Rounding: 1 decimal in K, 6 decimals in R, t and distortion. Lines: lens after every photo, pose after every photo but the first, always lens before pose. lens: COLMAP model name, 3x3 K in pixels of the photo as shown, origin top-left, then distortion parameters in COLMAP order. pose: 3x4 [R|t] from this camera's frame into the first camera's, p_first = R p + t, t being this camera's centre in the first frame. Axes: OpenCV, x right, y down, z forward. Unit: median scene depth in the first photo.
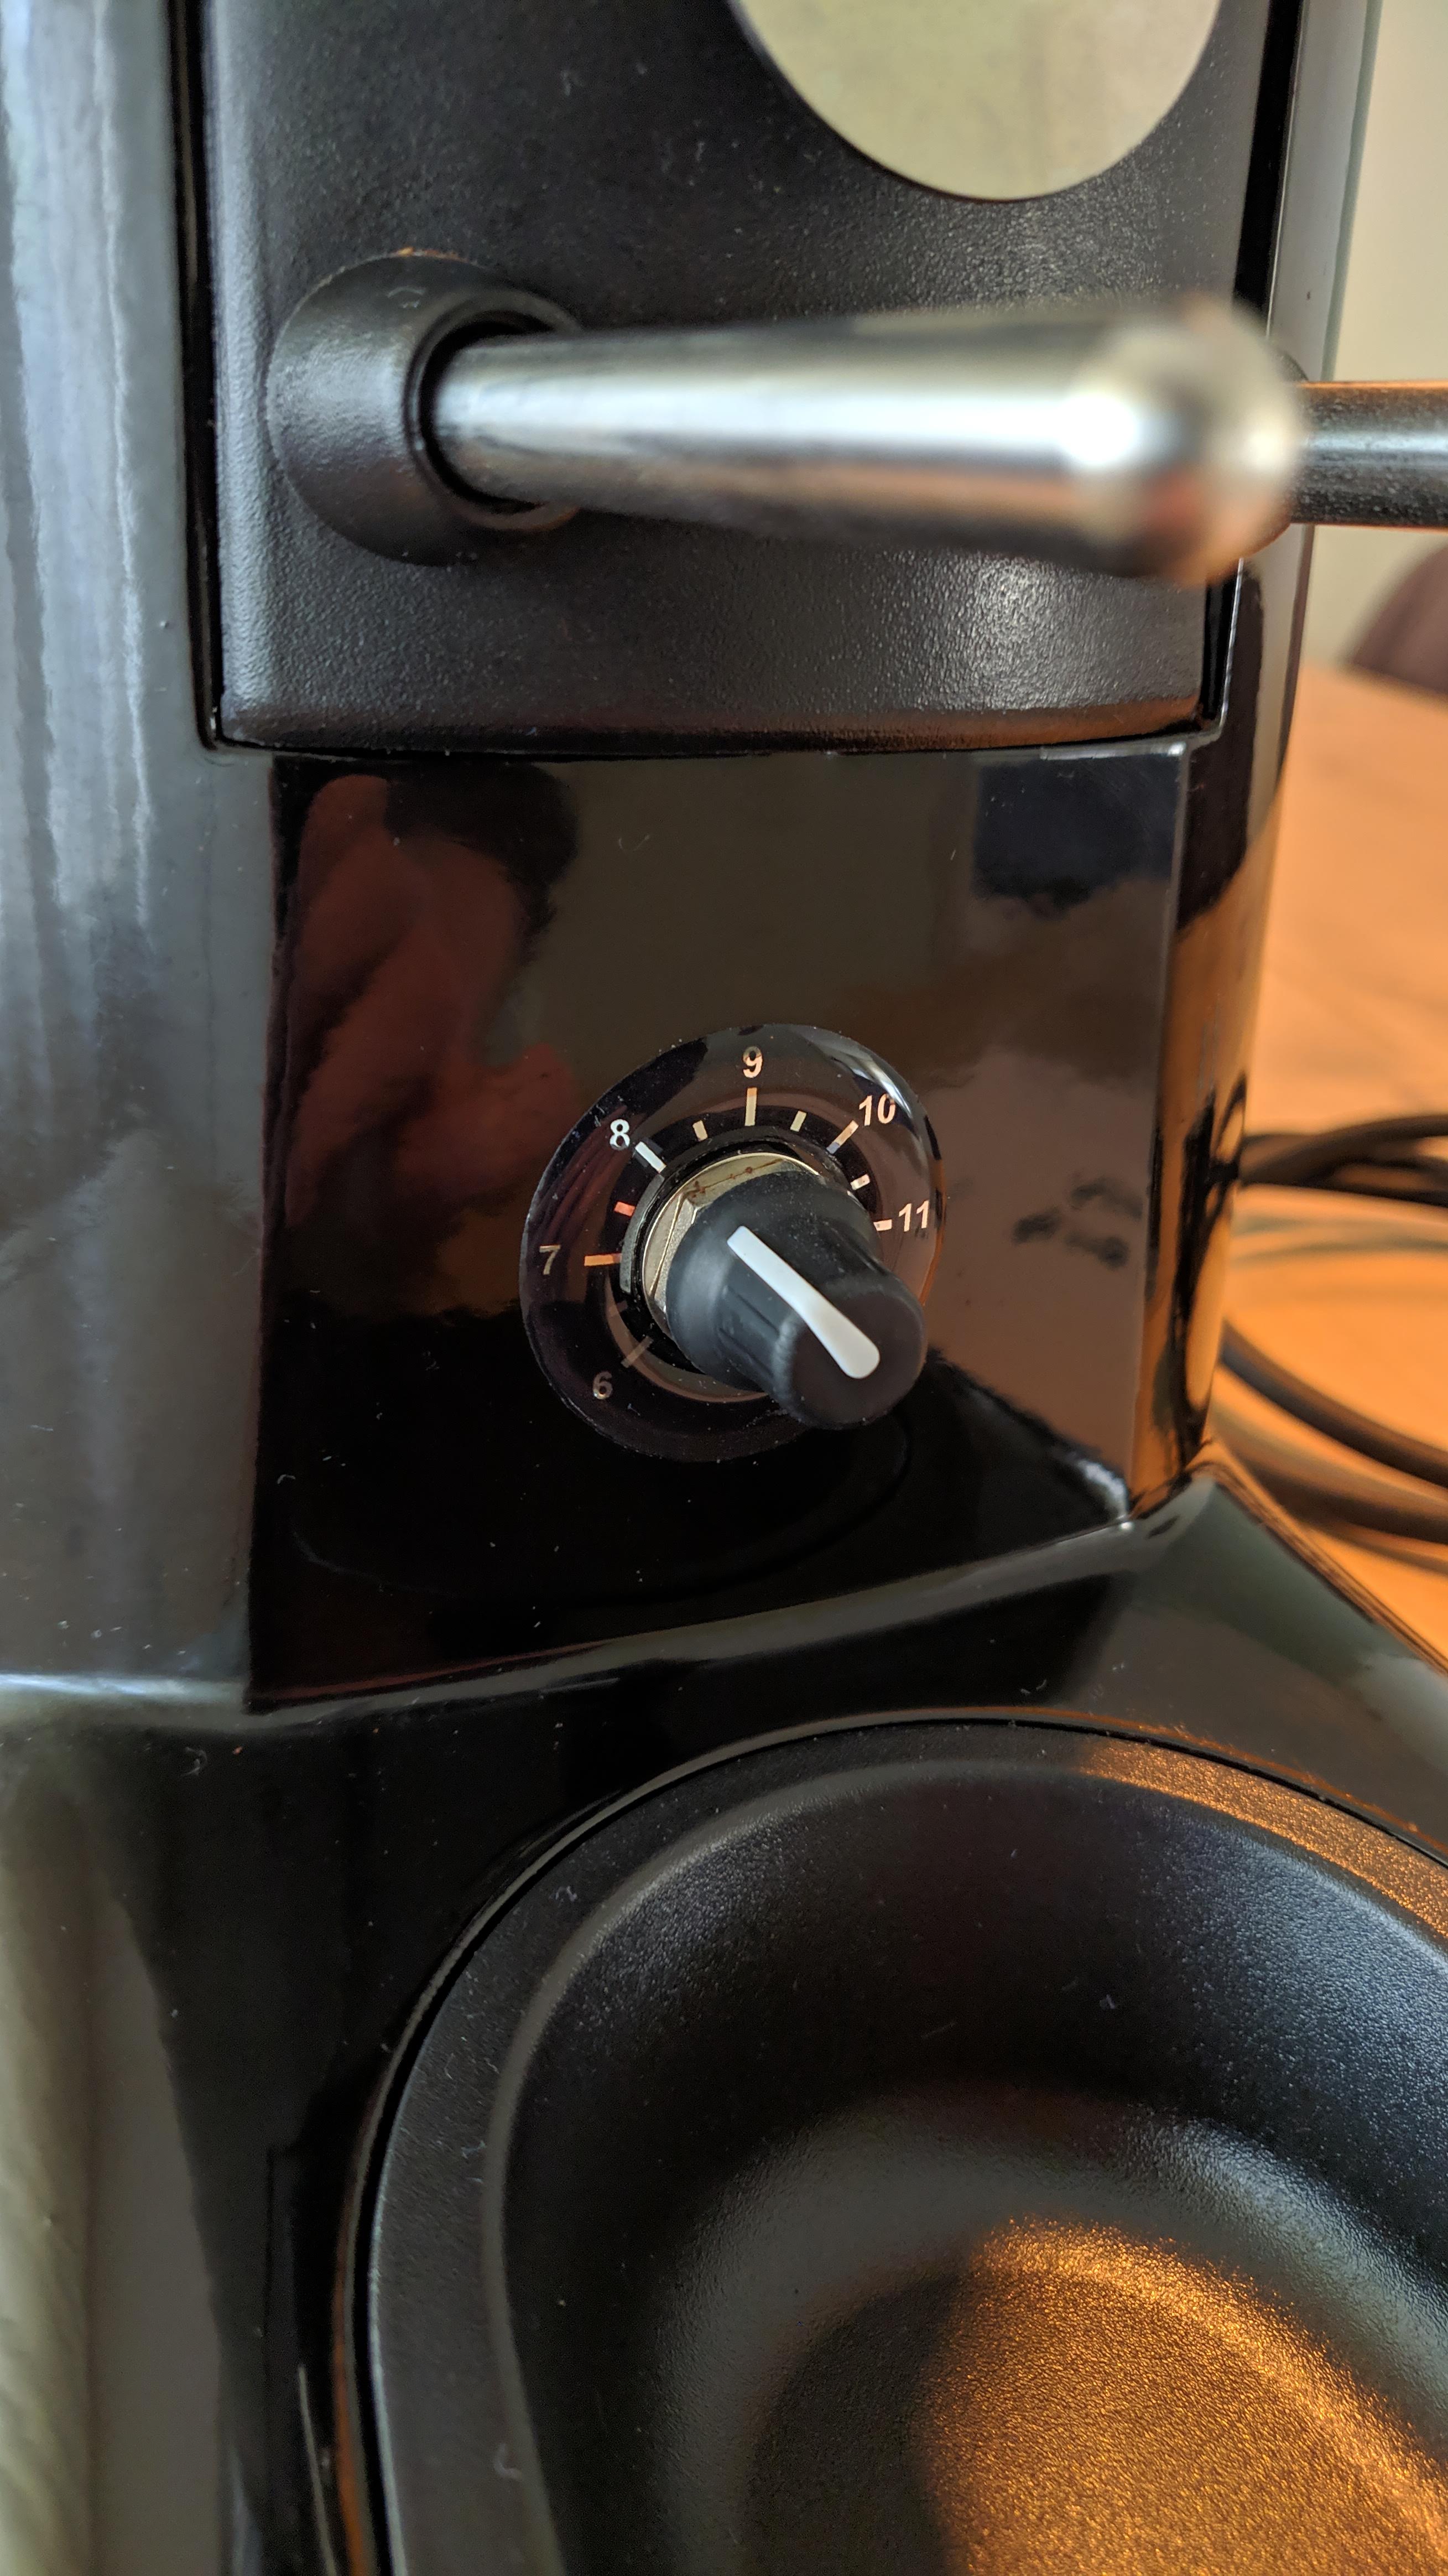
lens RADIAL K [[1943.6, 0, 724.0], [0, 1943.6, 1288.0], [0, 0, 1]] dist [-0.024789, 0.049097]
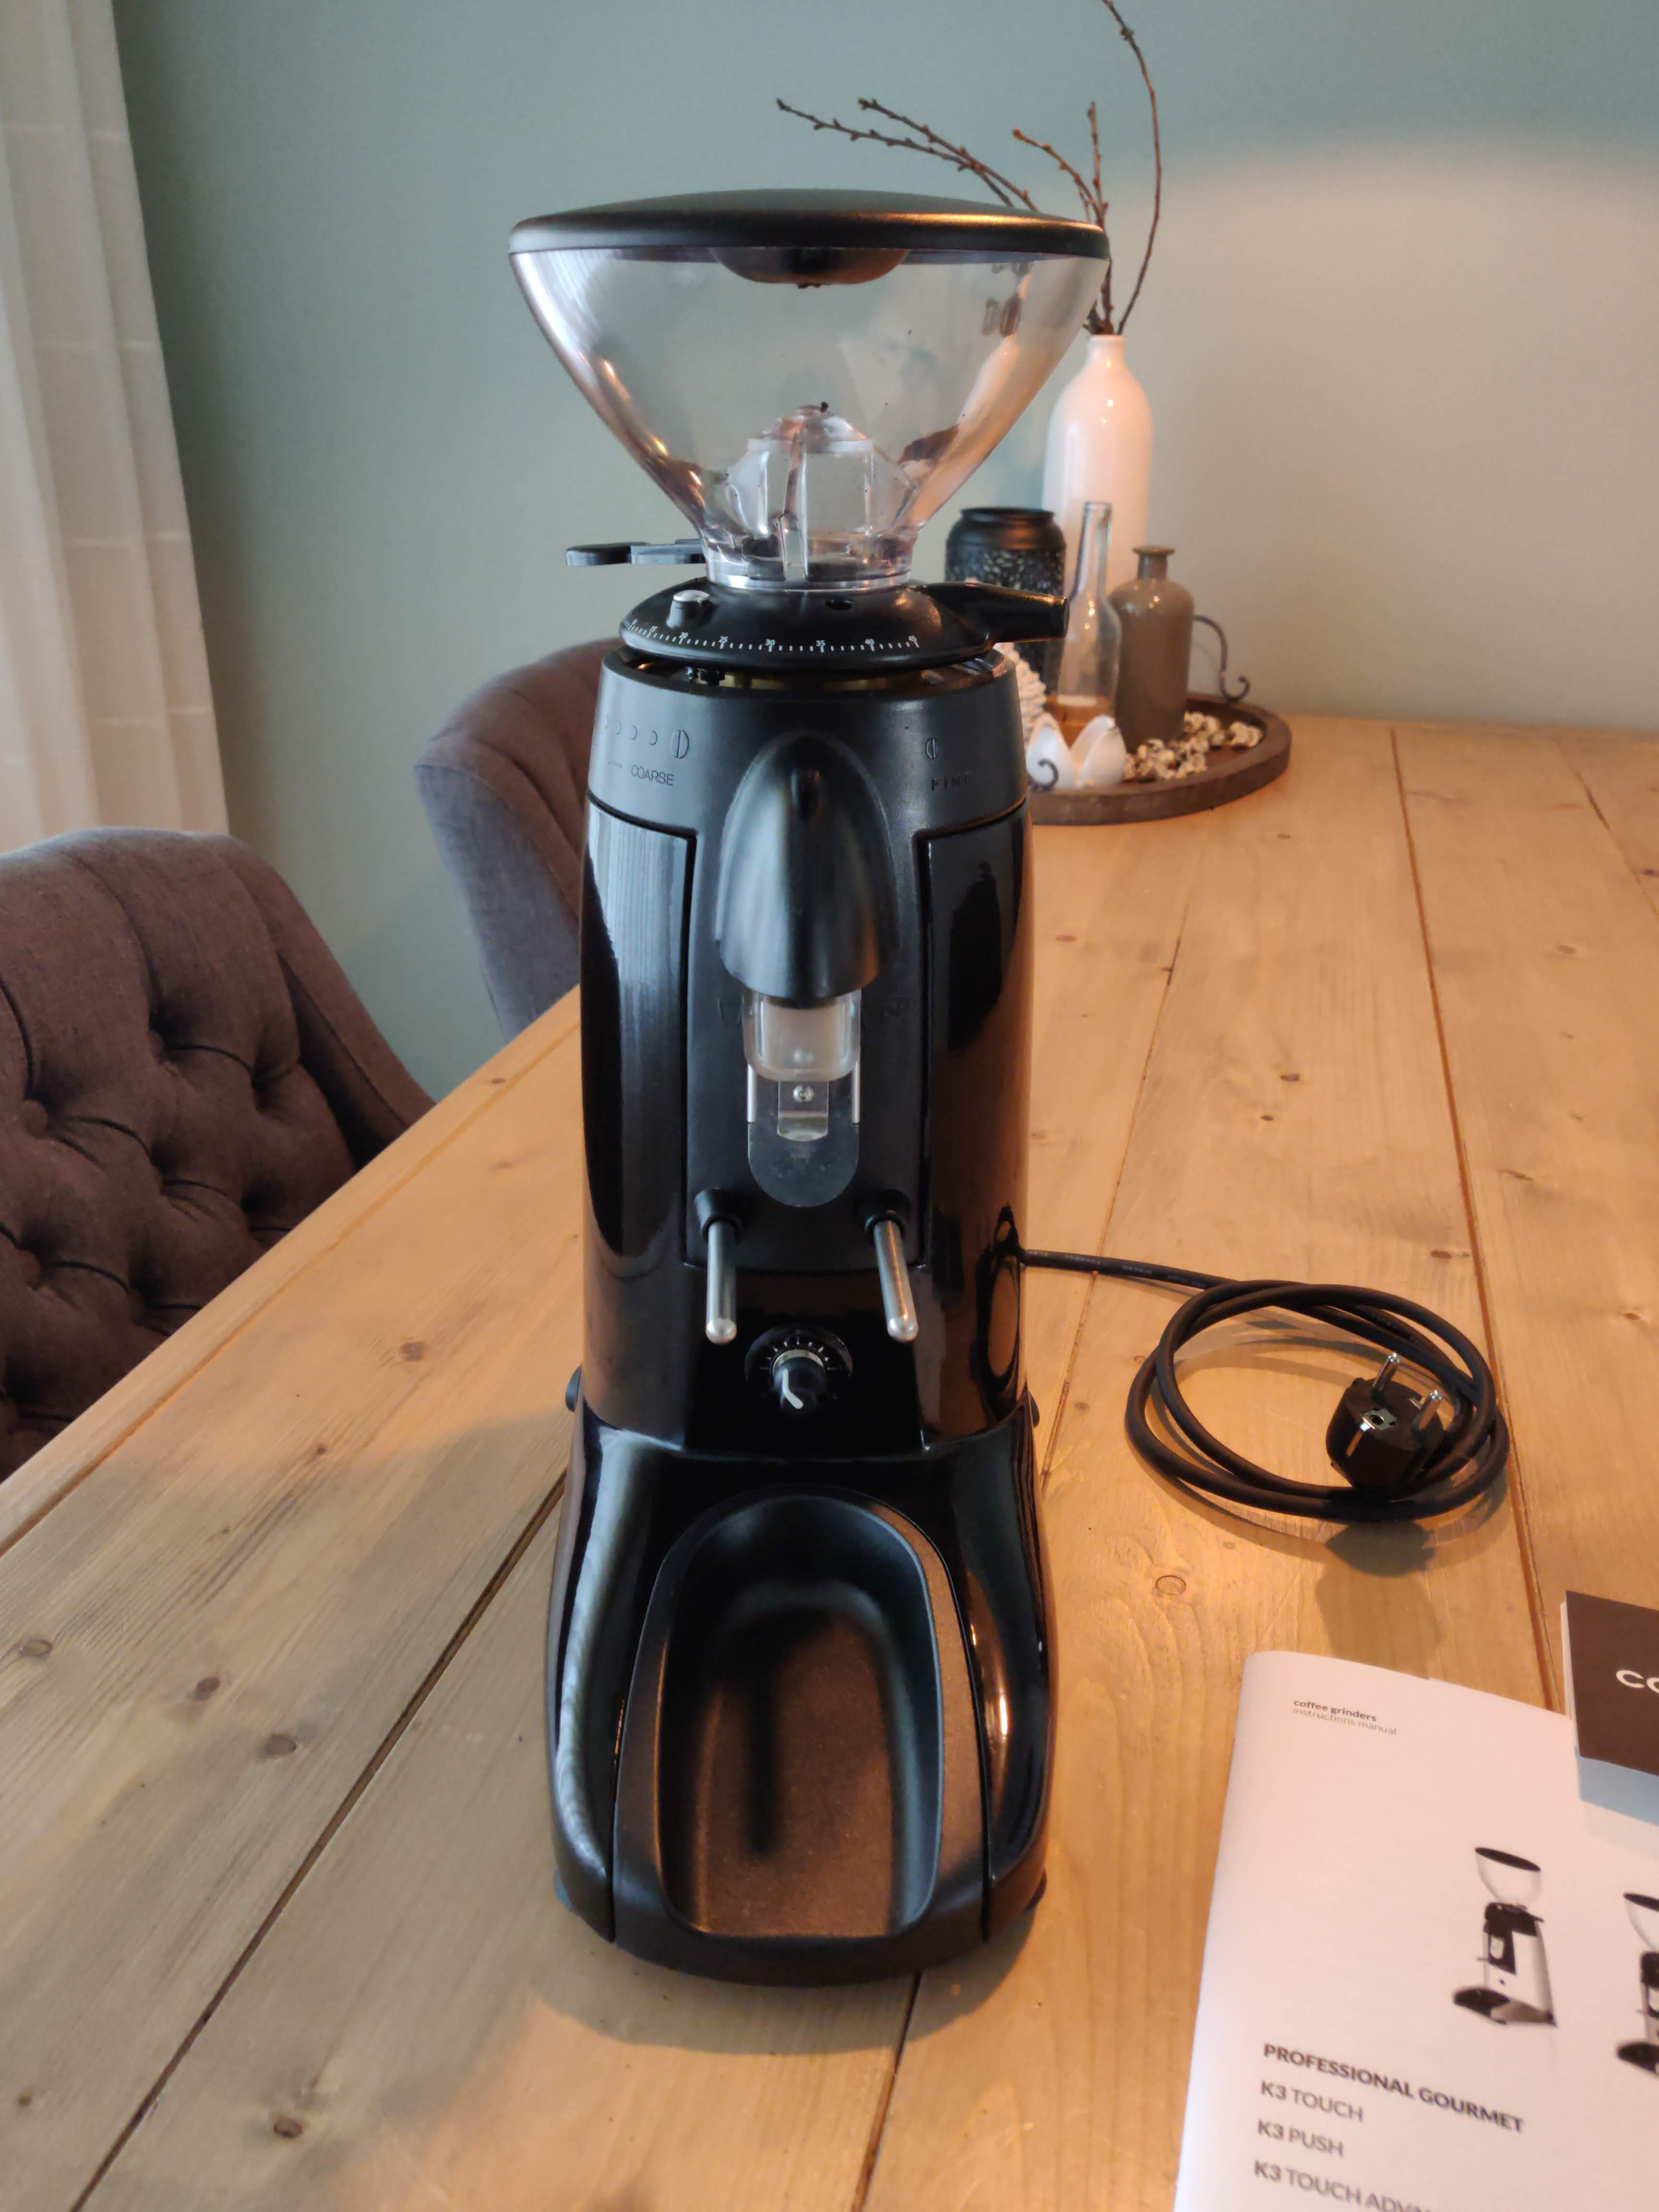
lens RADIAL K [[1698.7, 0, 841.7], [0, 1698.7, 1106.2], [0, 0, 1]] dist [-0.039918, 0.074869]
pose [[0.920804, 0.127567, -0.368573, 1.429463], [-0.134393, 0.990902, 0.007209, -0.649934], [0.366140, 0.042895, 0.929571, -2.515017]]
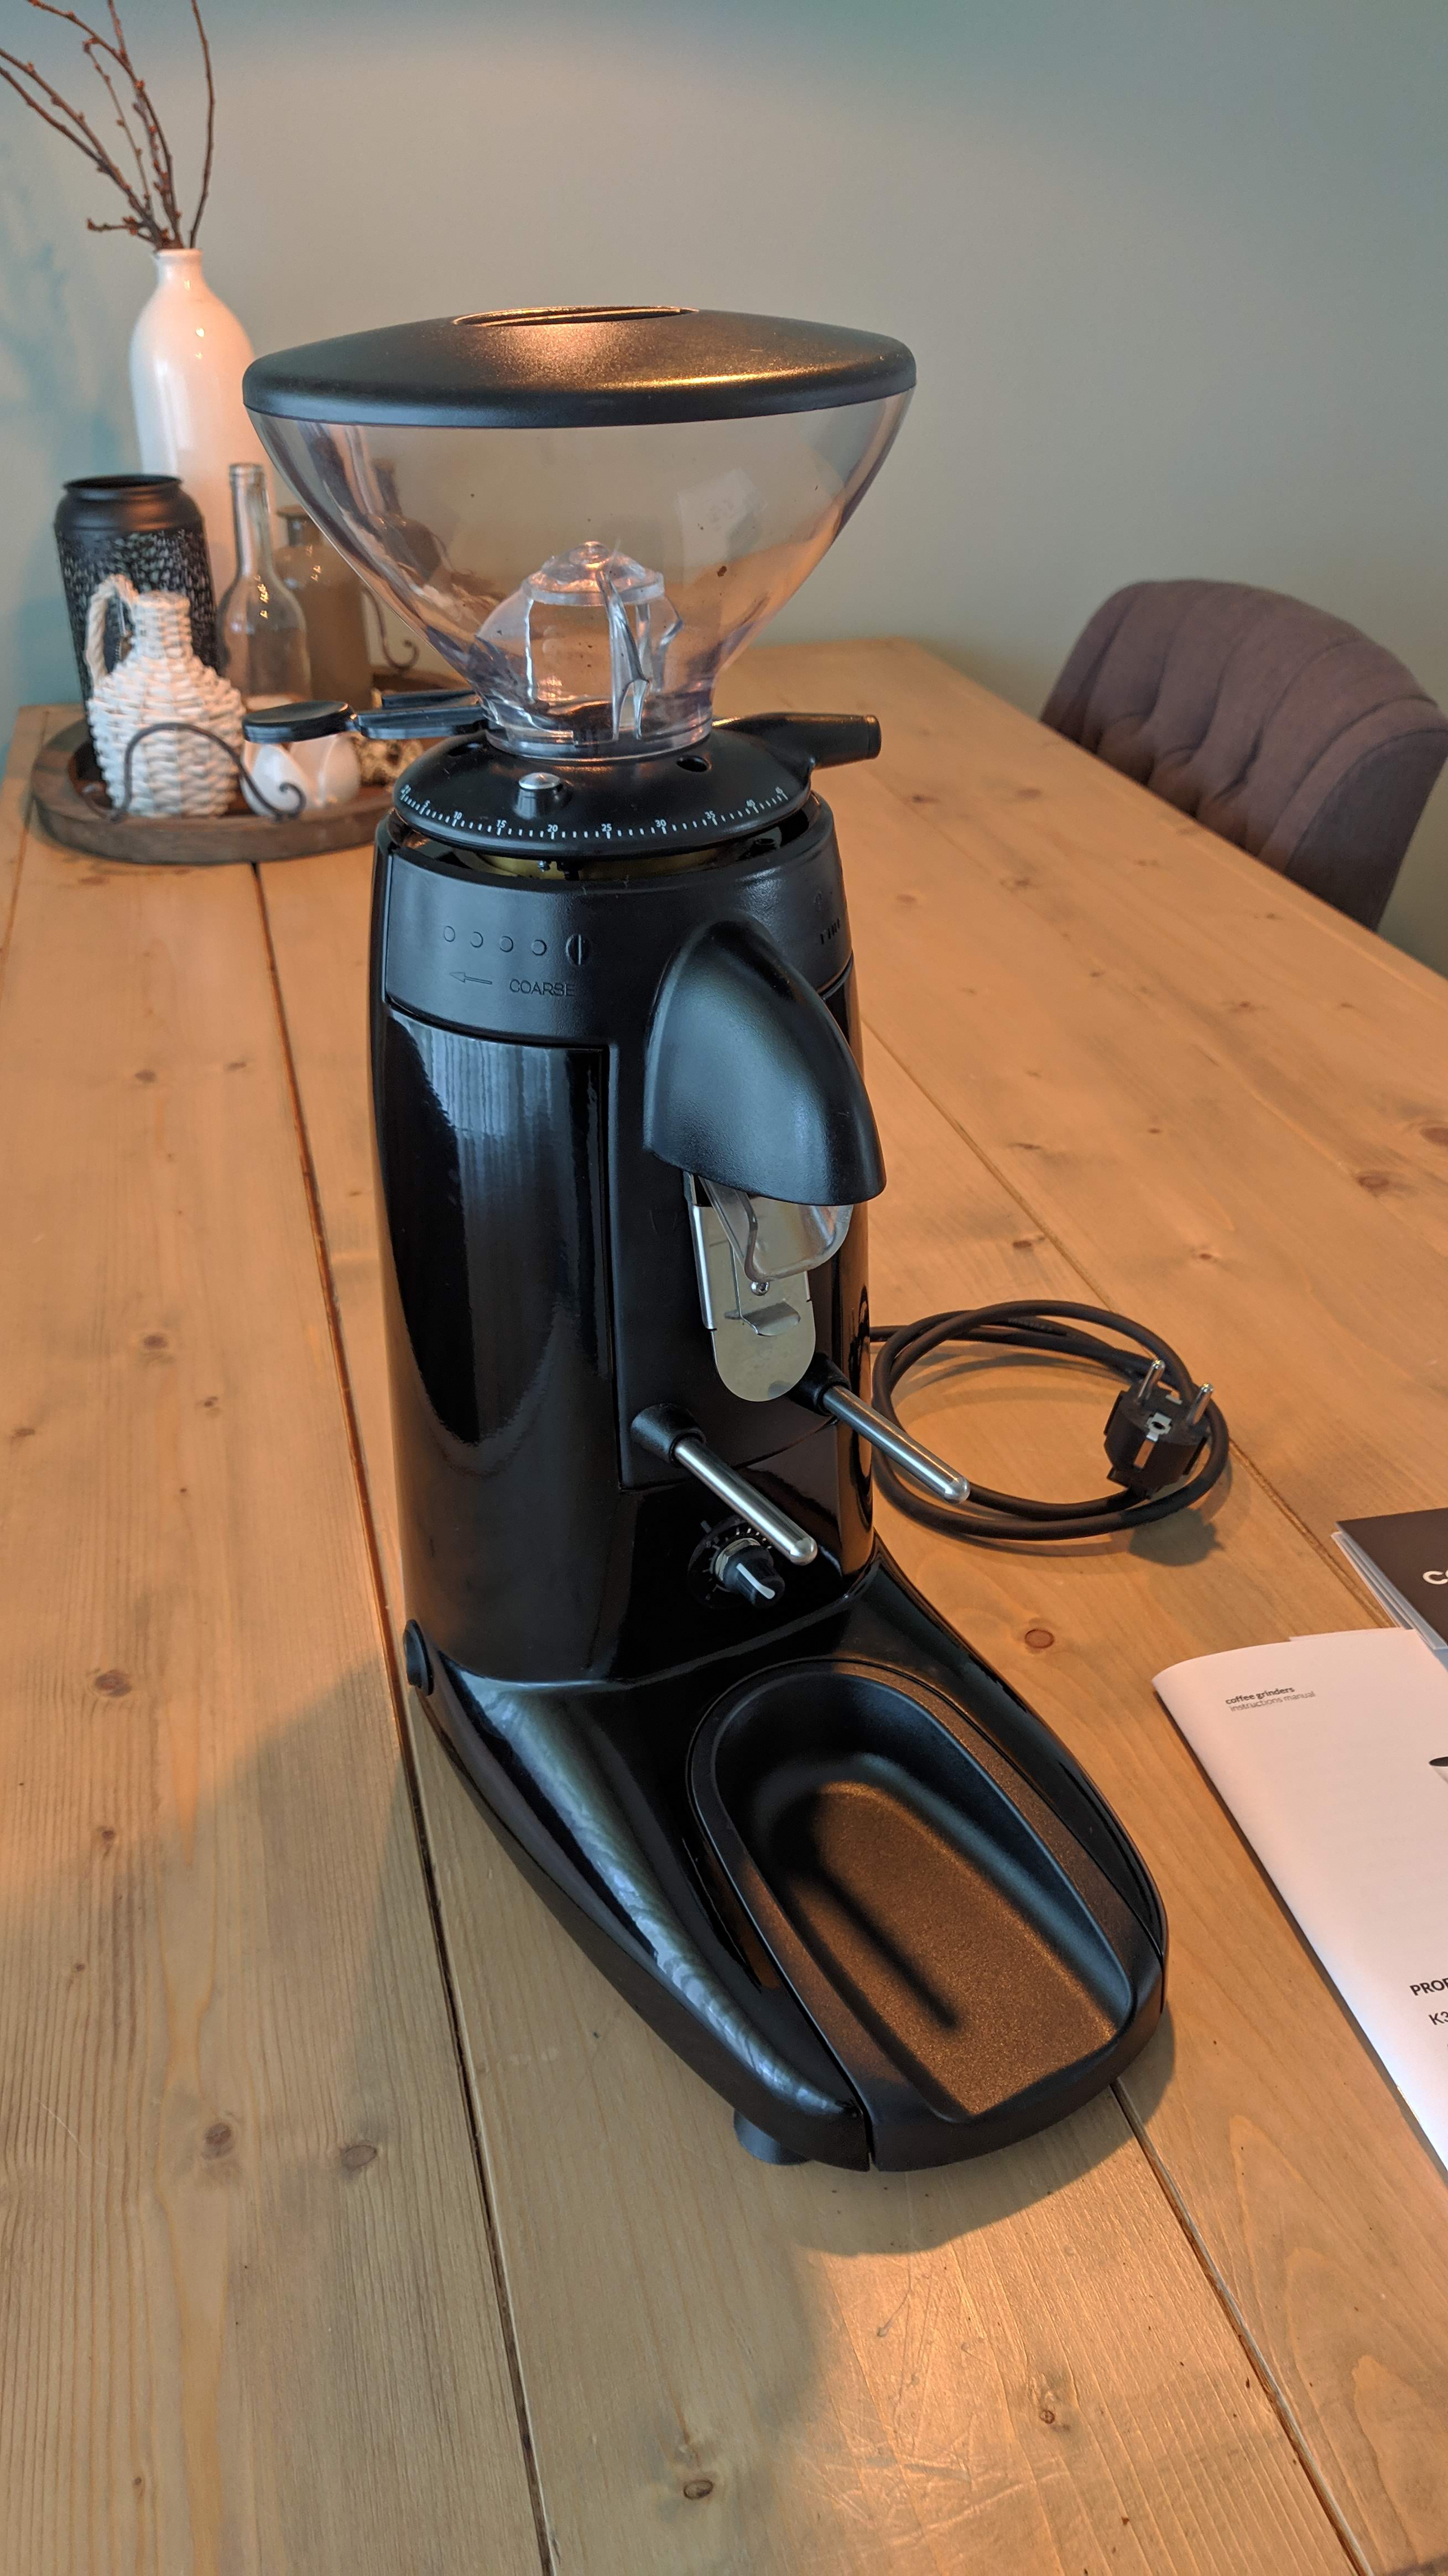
lens RADIAL K [[1943.6, 0, 724.0], [0, 1943.6, 1288.0], [0, 0, 1]] dist [-0.024789, 0.049097]
pose [[0.992187, -0.110317, 0.058271, -0.197800], [0.104213, 0.989610, 0.099053, -1.011623], [-0.068593, -0.092207, 0.993375, -3.051556]]
